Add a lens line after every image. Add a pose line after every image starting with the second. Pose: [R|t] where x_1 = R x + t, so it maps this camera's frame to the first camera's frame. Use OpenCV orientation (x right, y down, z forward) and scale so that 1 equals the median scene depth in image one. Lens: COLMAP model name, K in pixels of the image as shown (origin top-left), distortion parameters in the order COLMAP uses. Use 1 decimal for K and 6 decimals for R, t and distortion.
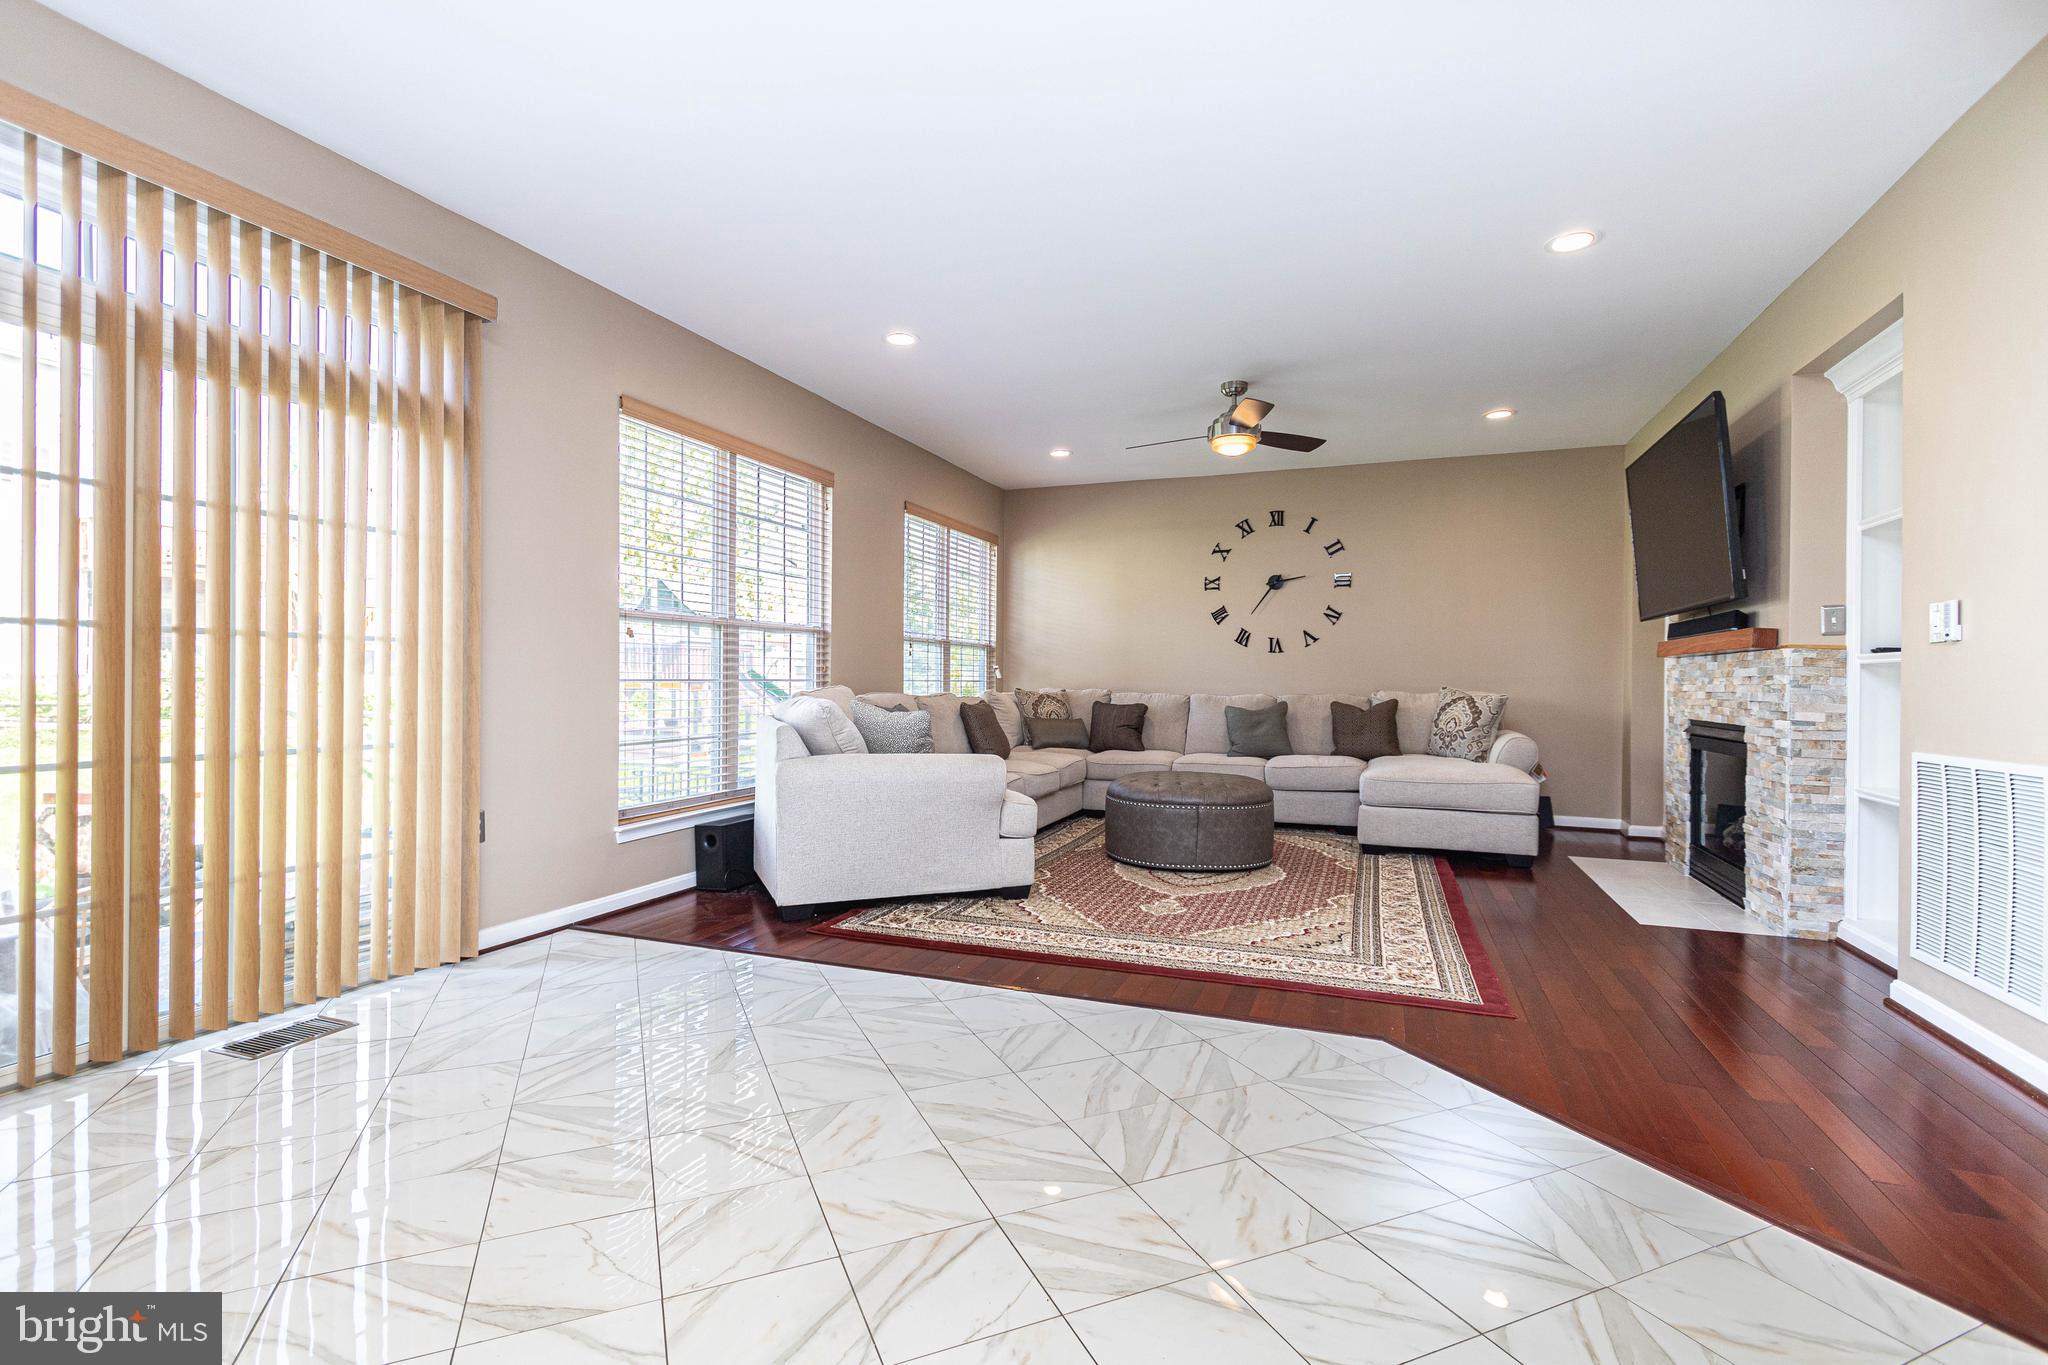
lens RADIAL K [[928.9, 0, 1019.1], [0, 928.9, 683.0], [0, 0, 1]] dist [0.014328, -0.006051]
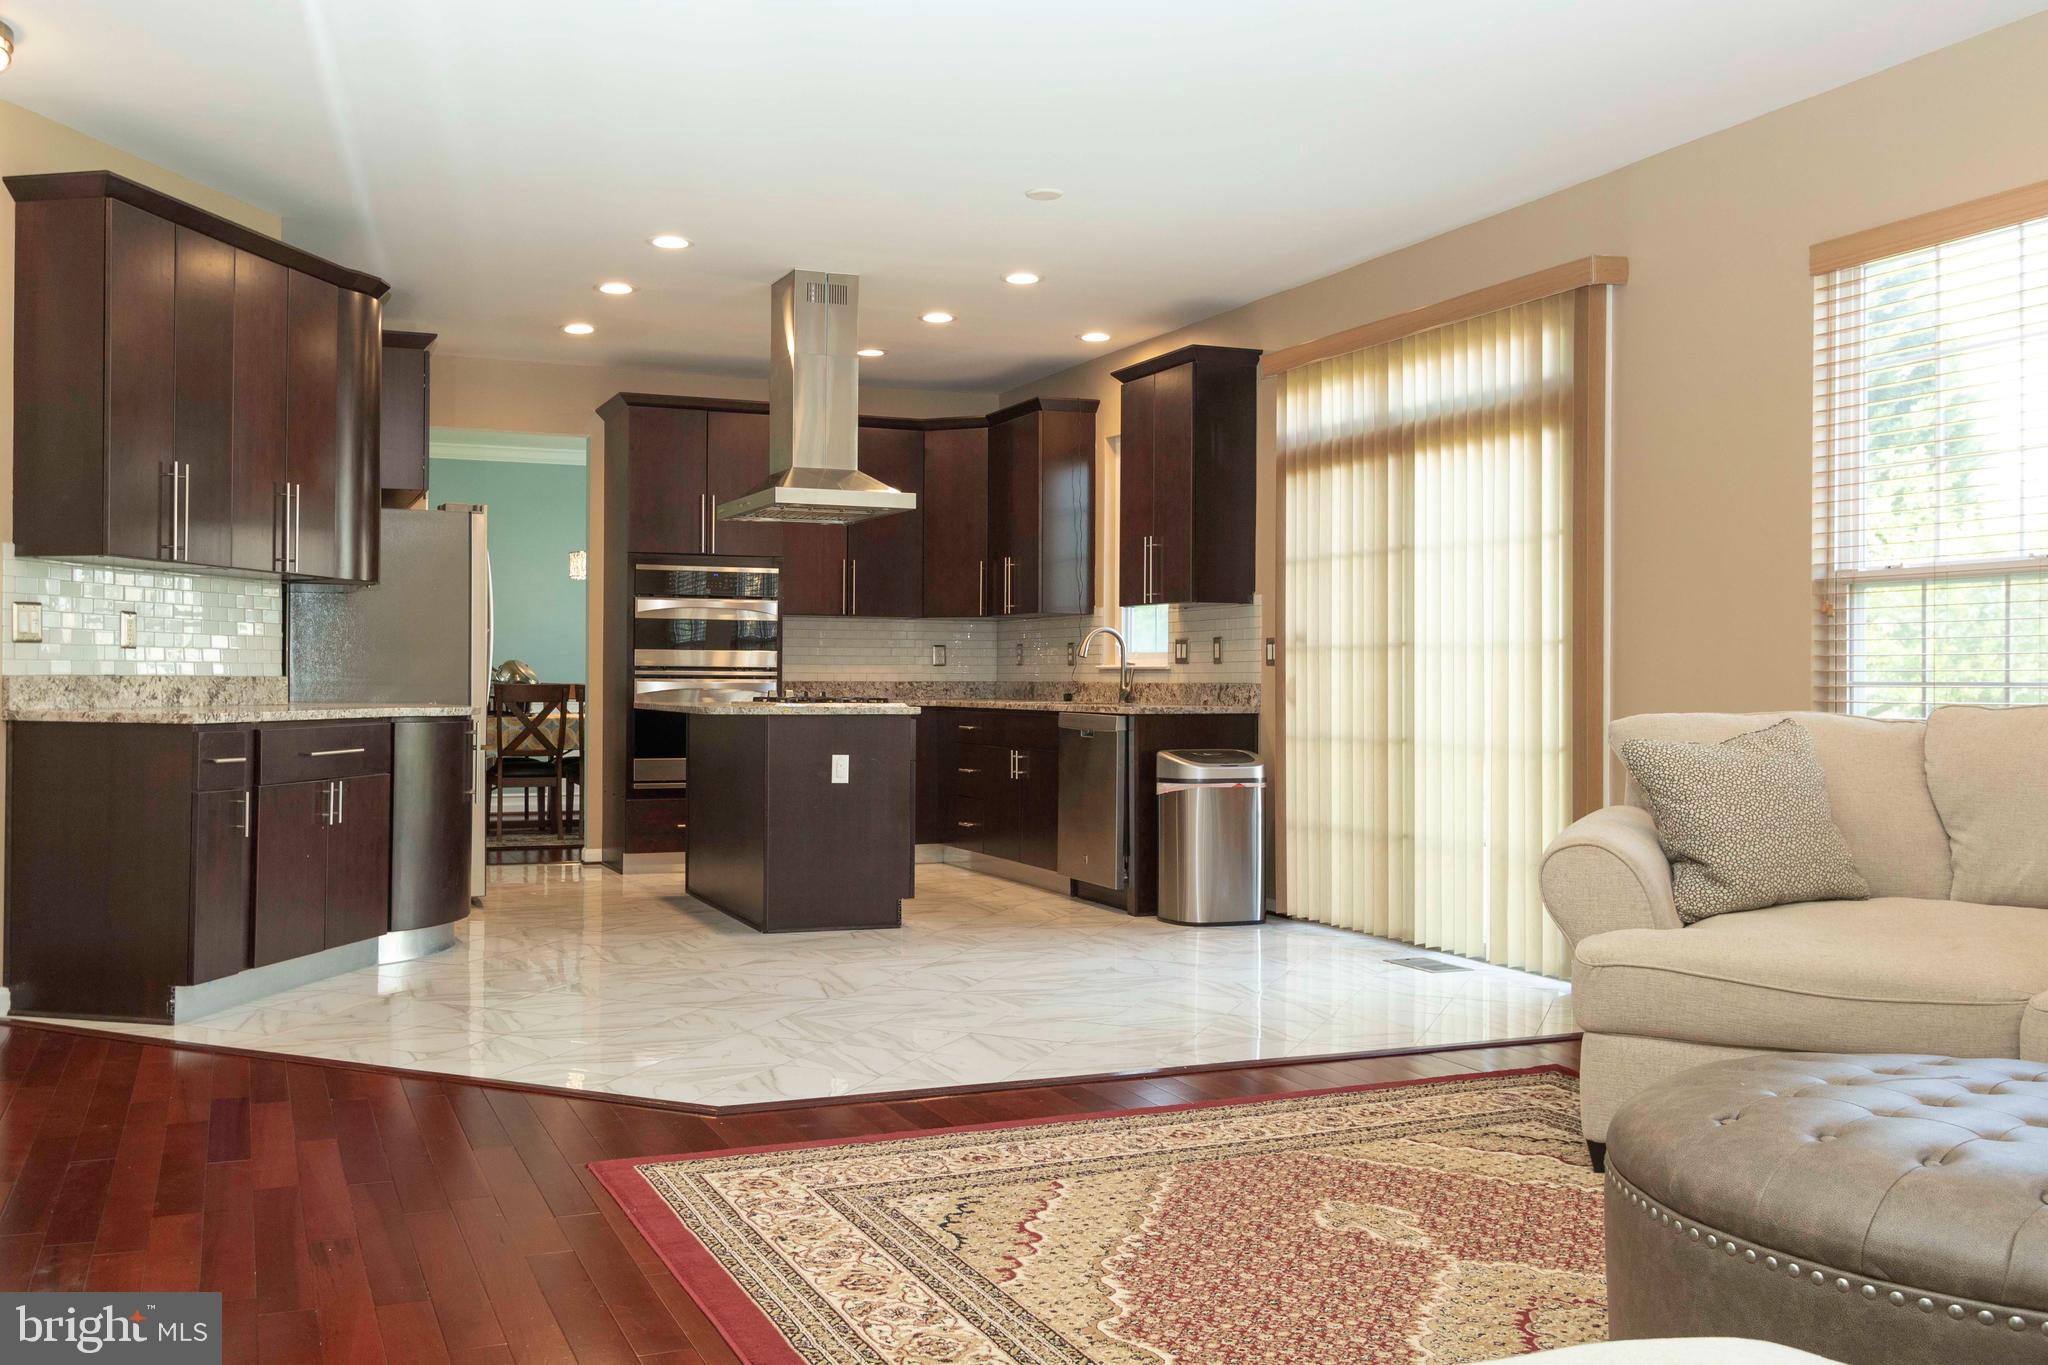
lens RADIAL K [[1778.0, 0, 933.2], [0, 1778.0, 668.9], [0, 0, 1]] dist [0.003778, 0.004536]
pose [[-0.733617, -0.013393, -0.679431, 0.678994], [-0.011163, 0.999908, -0.007657, 0.003069], [0.679472, 0.001967, -0.733699, 1.169373]]
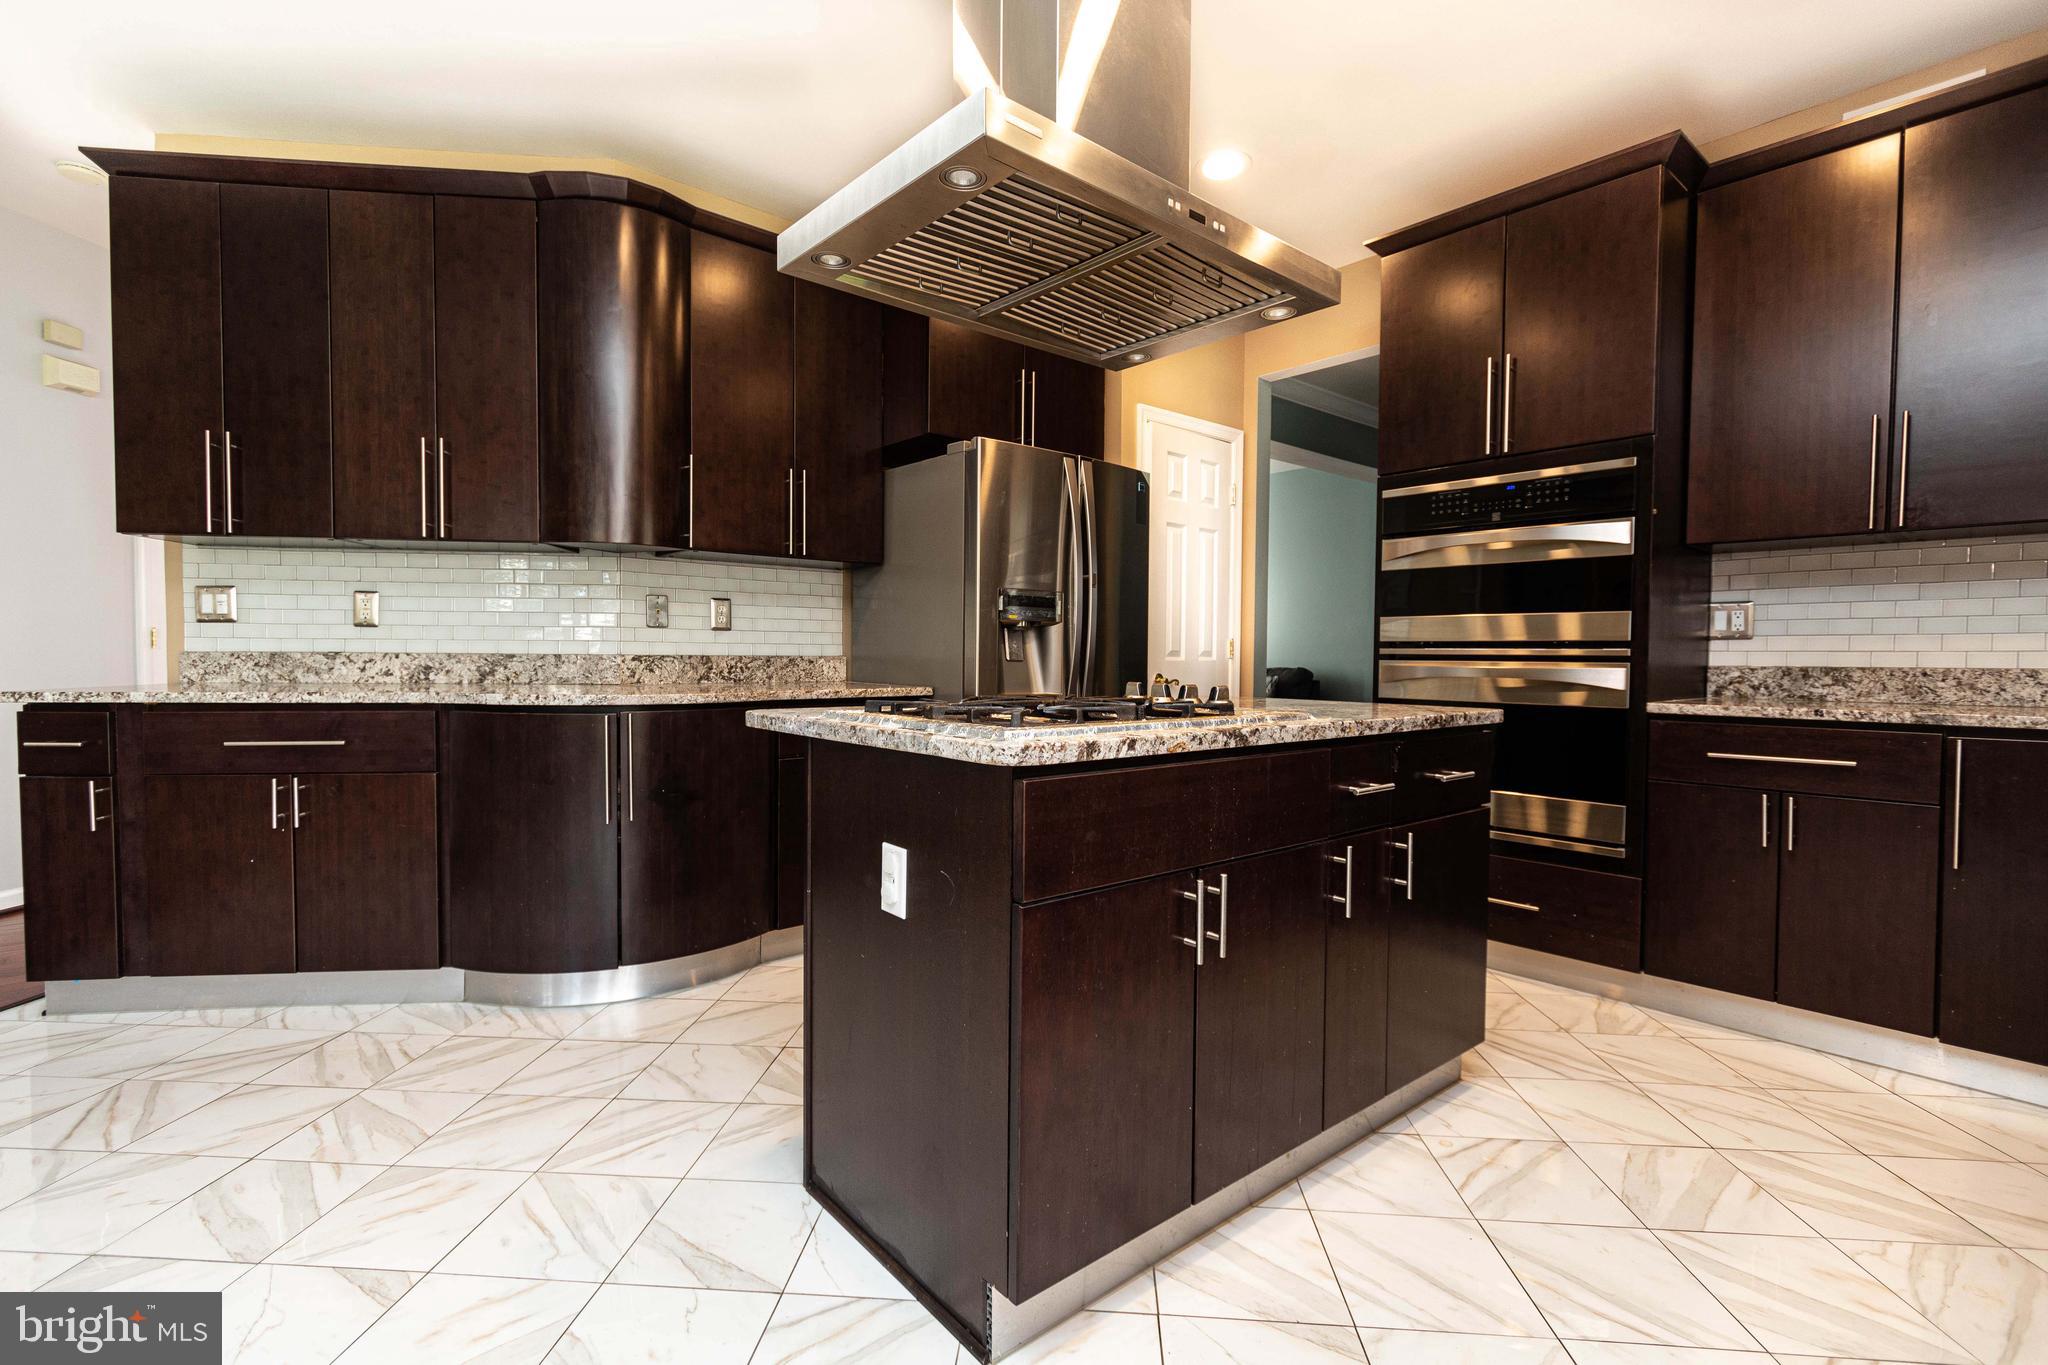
lens RADIAL K [[928.9, 0, 1019.1], [0, 928.9, 683.0], [0, 0, 1]] dist [0.014328, -0.006051]
pose [[-0.884030, -0.025637, 0.466727, -0.363710], [-0.010114, 0.999310, 0.035733, -0.001953], [-0.467322, 0.026868, -0.883679, 0.358992]]
